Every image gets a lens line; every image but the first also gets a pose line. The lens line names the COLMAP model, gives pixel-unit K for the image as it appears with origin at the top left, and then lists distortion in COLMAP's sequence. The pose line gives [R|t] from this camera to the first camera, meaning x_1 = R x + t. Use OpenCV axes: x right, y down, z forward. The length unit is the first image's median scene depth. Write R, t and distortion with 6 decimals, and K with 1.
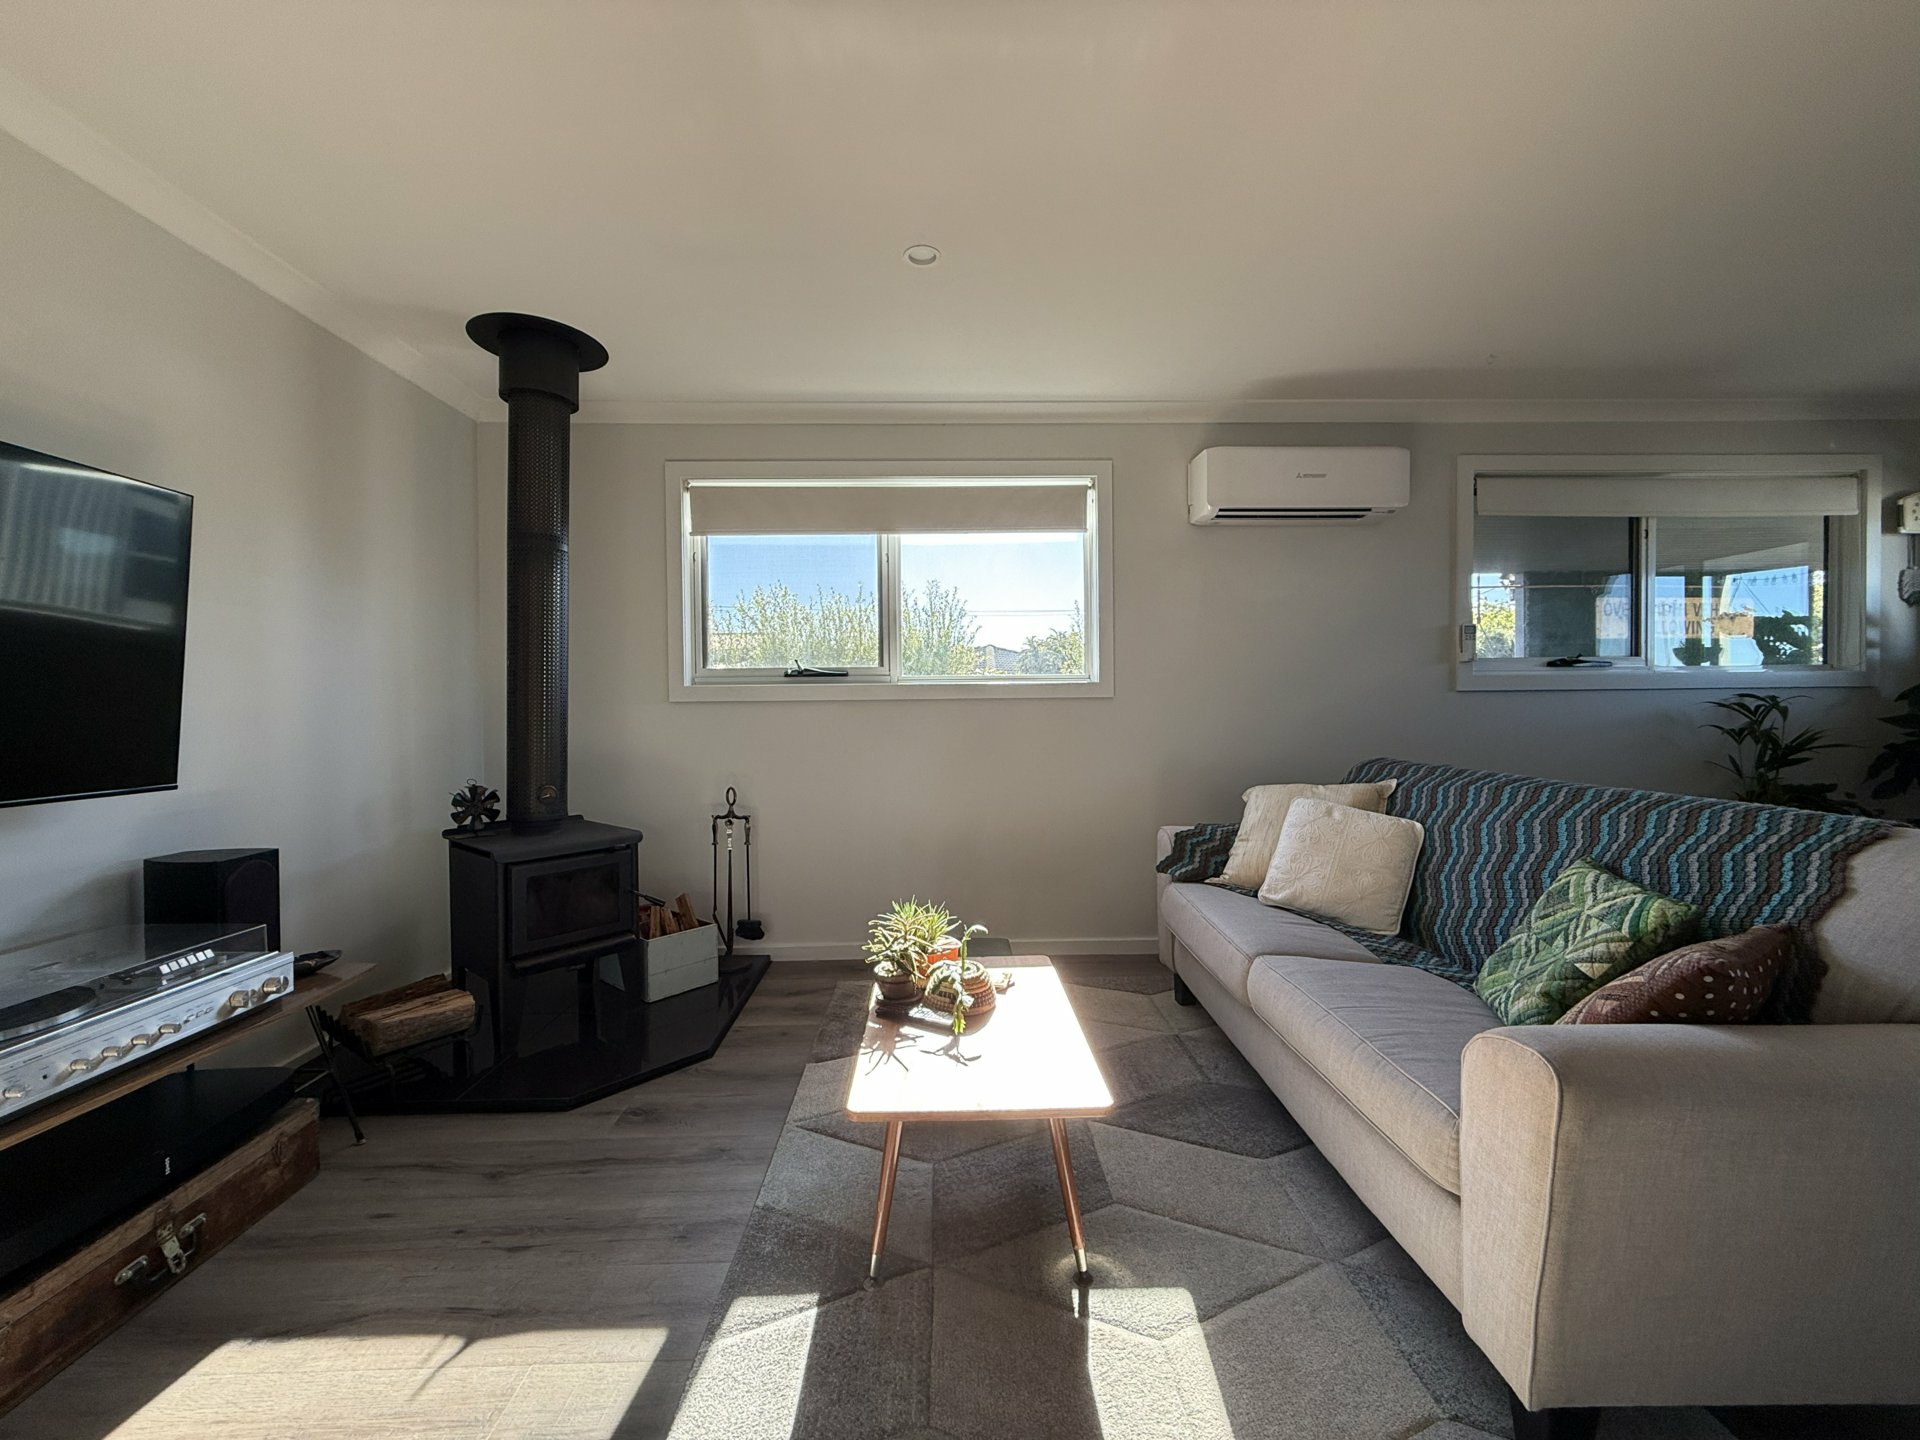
lens RADIAL K [[761.1, 0, 954.9], [0, 761.1, 717.9], [0, 0, 1]] dist [-0.000381, -0.000326]
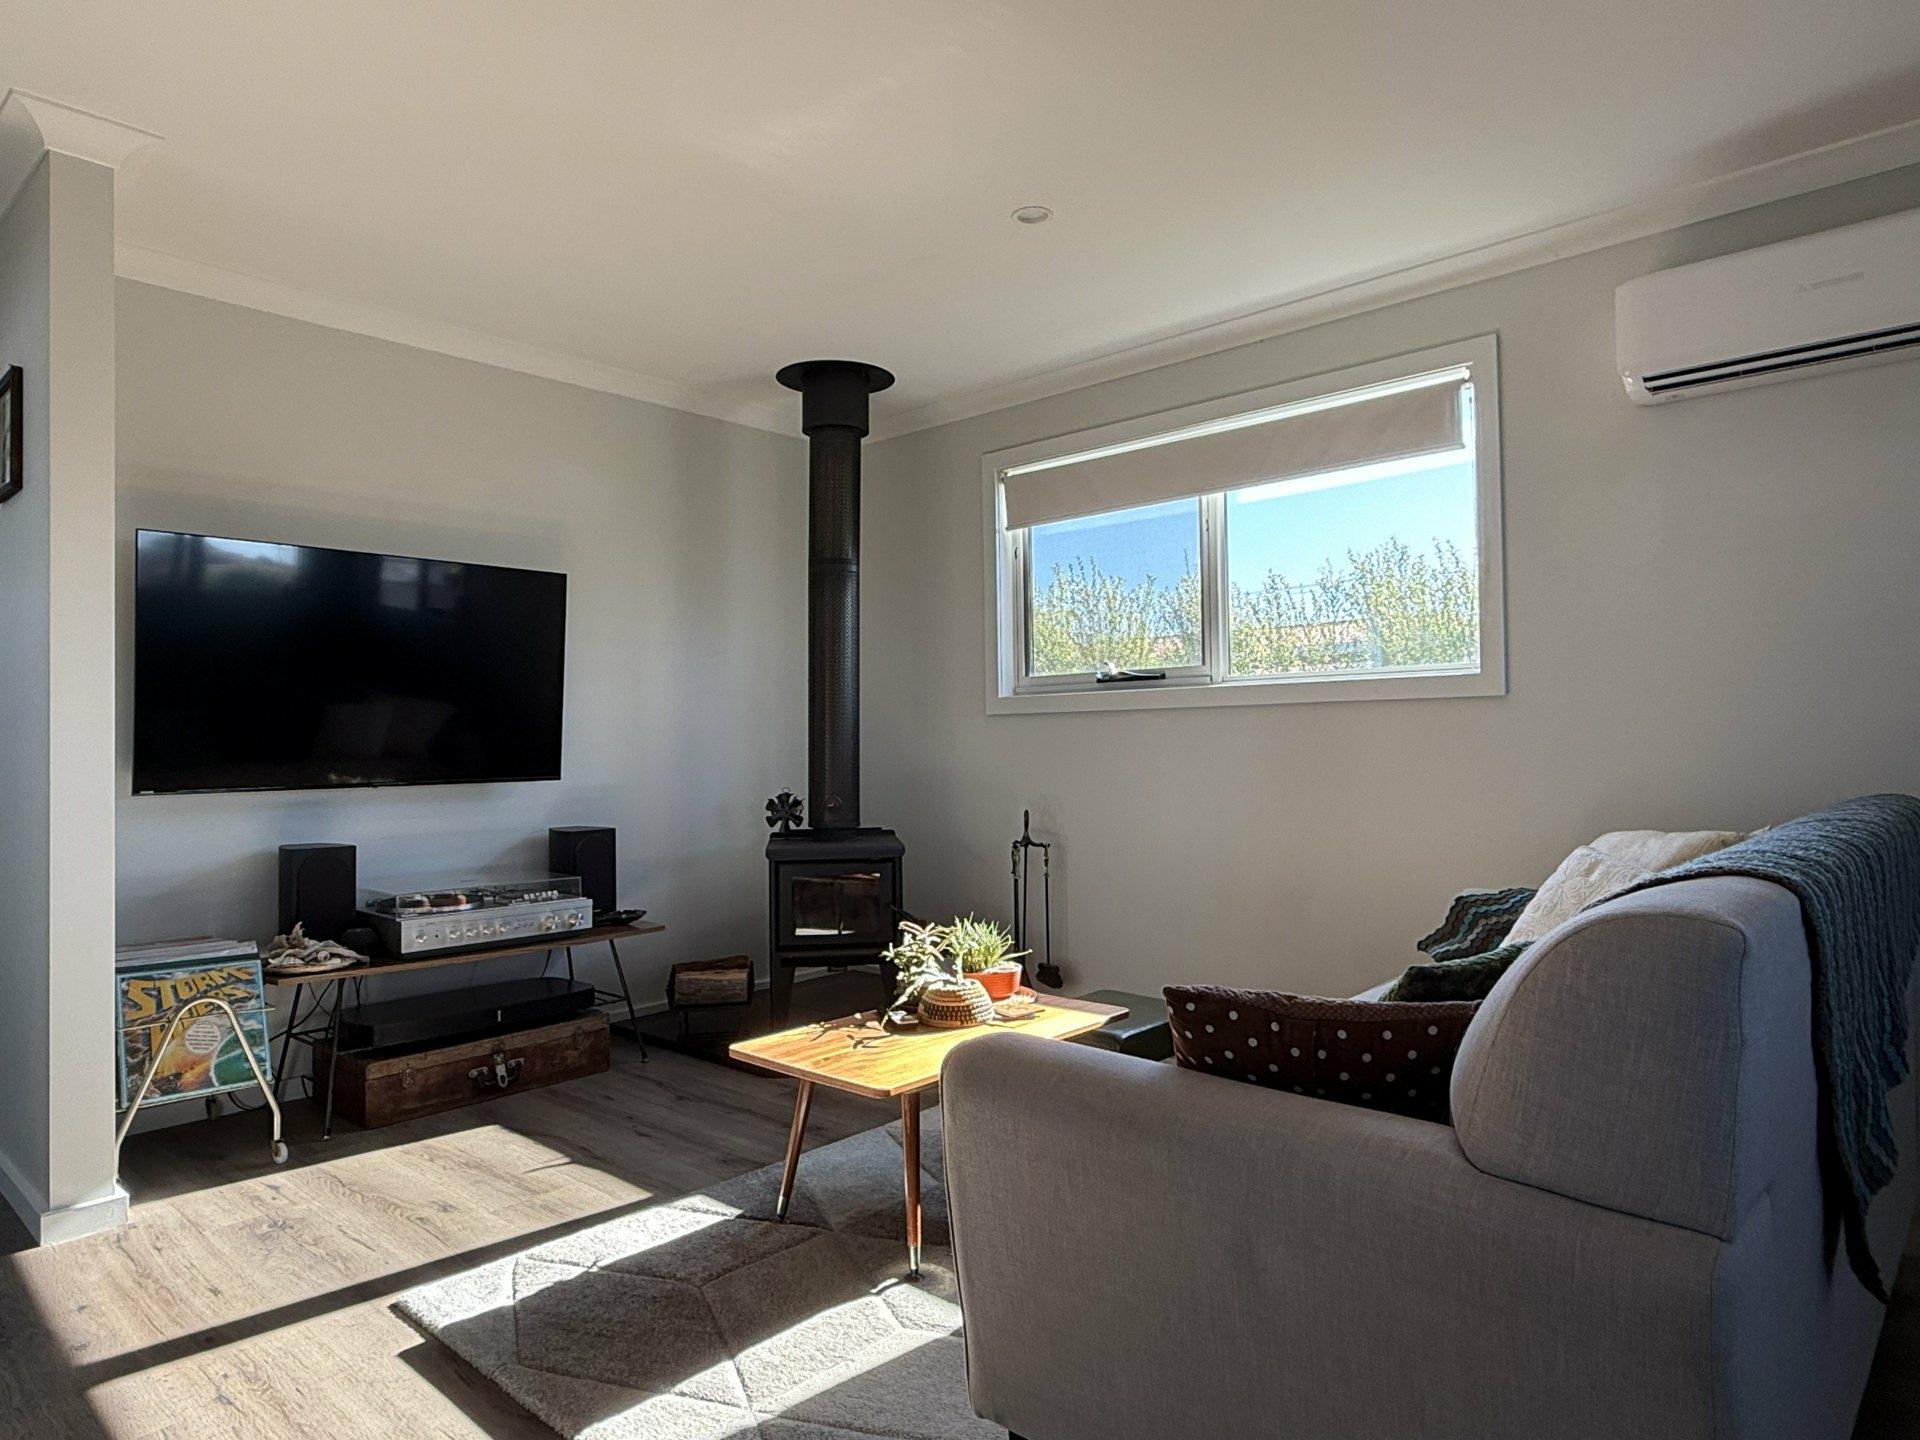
lens RADIAL K [[1162.5, 0, 960.0], [0, 1162.5, 720.0], [0, 0, 1]] dist [0.000039, 0.000586]
pose [[0.723606, -0.015069, -0.690049, 0.705726], [0.000897, 0.999781, -0.020893, 0.017718], [0.690213, 0.014499, 0.723461, -0.044486]]
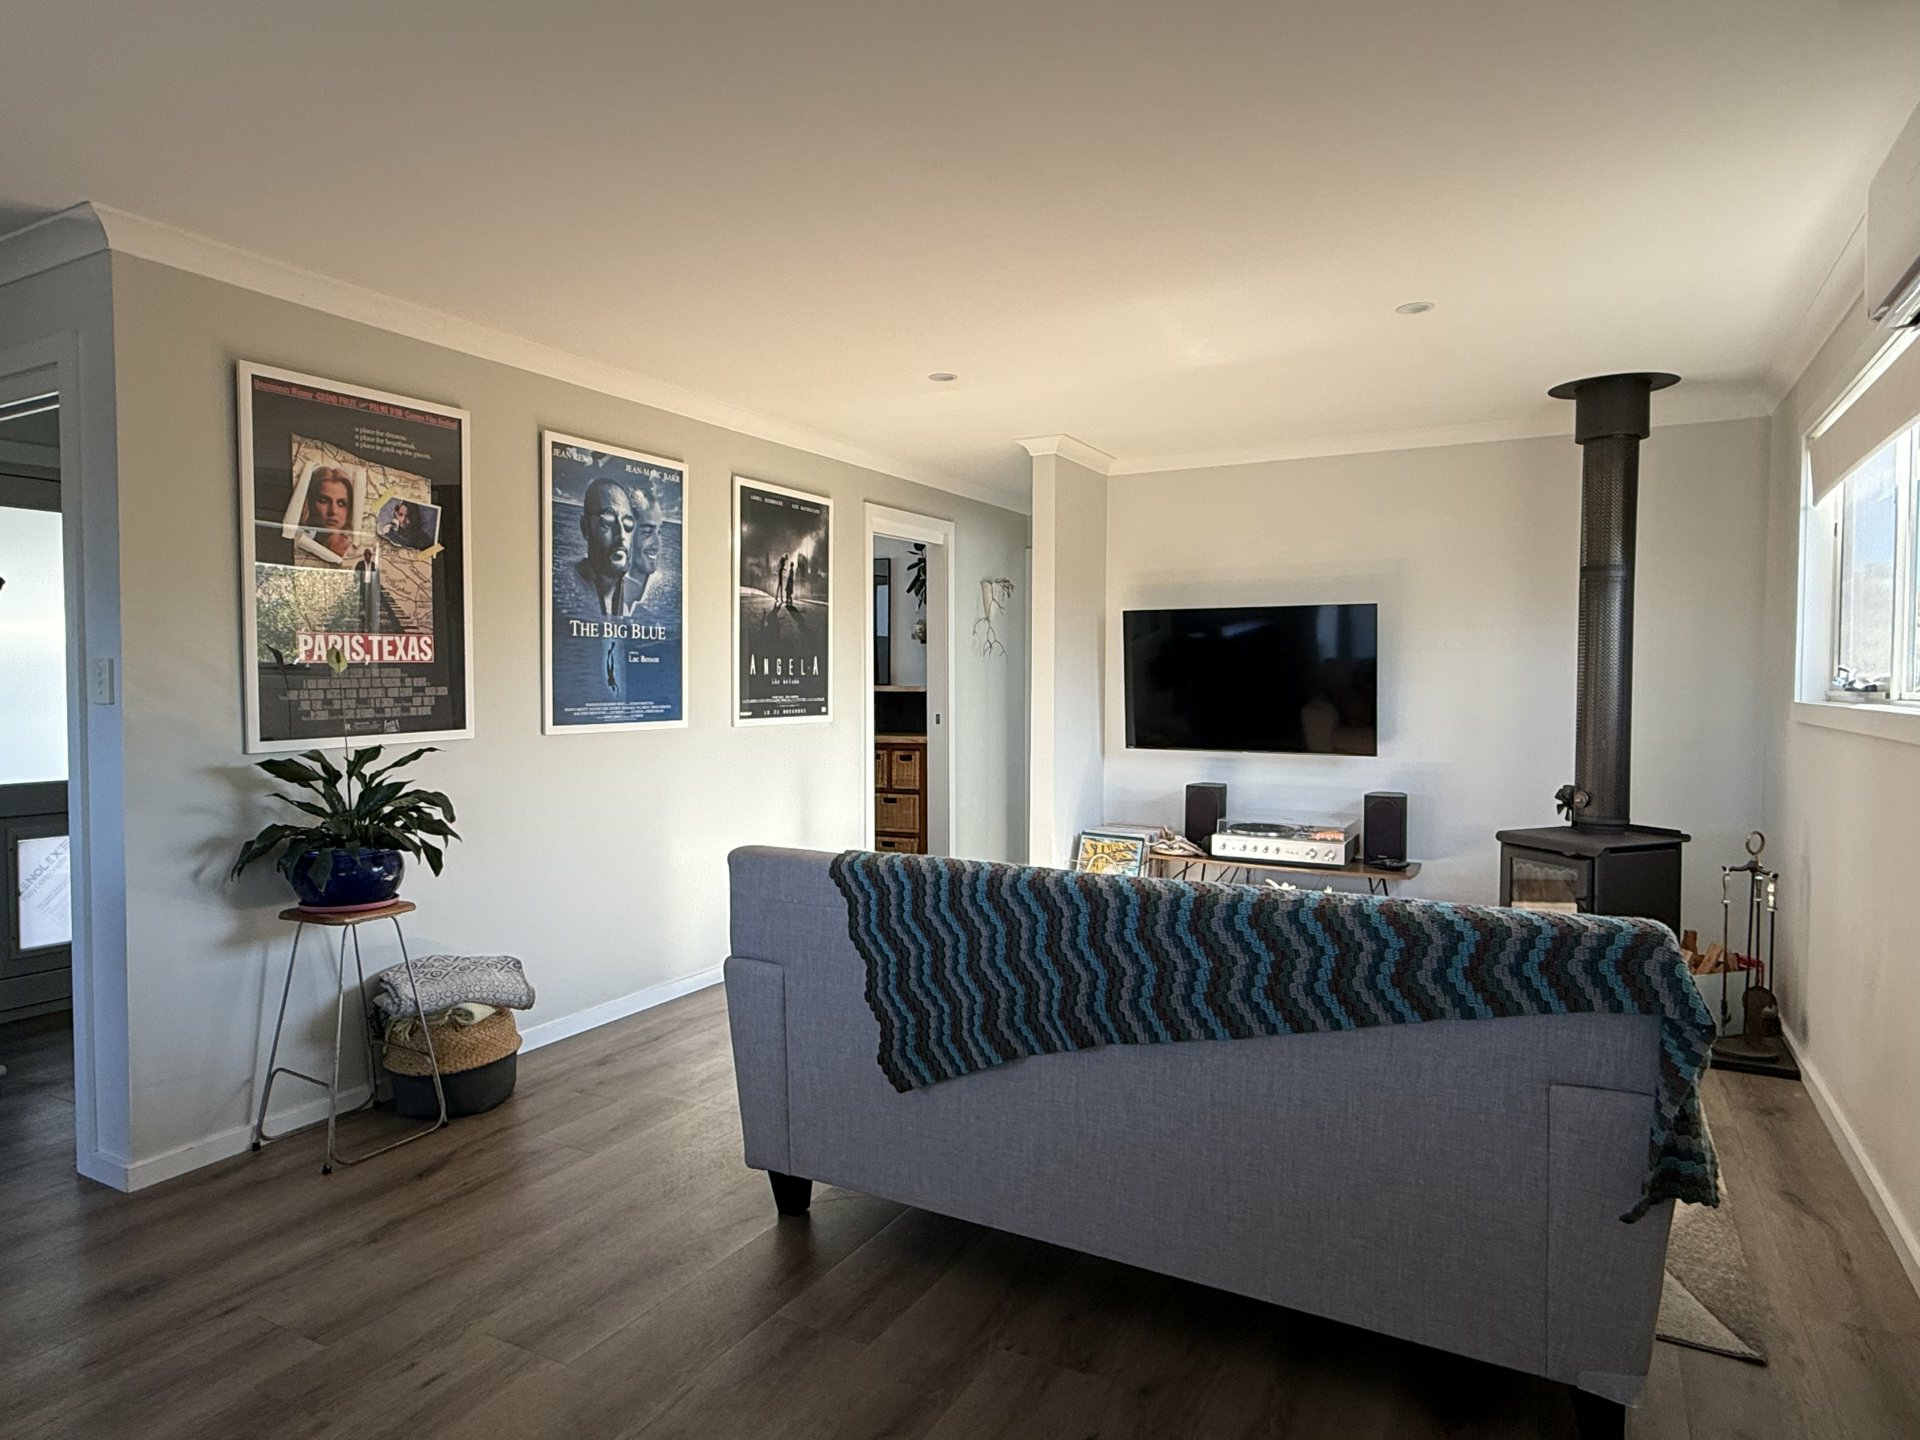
lens RADIAL K [[1162.5, 0, 960.0], [0, 1162.5, 720.0], [0, 0, 1]] dist [0.000039, 0.000586]
pose [[-0.503589, 0.039347, -0.863047, 1.402159], [-0.009635, 0.998644, 0.051151, -0.097309], [0.863890, 0.034075, -0.502527, 1.066929]]
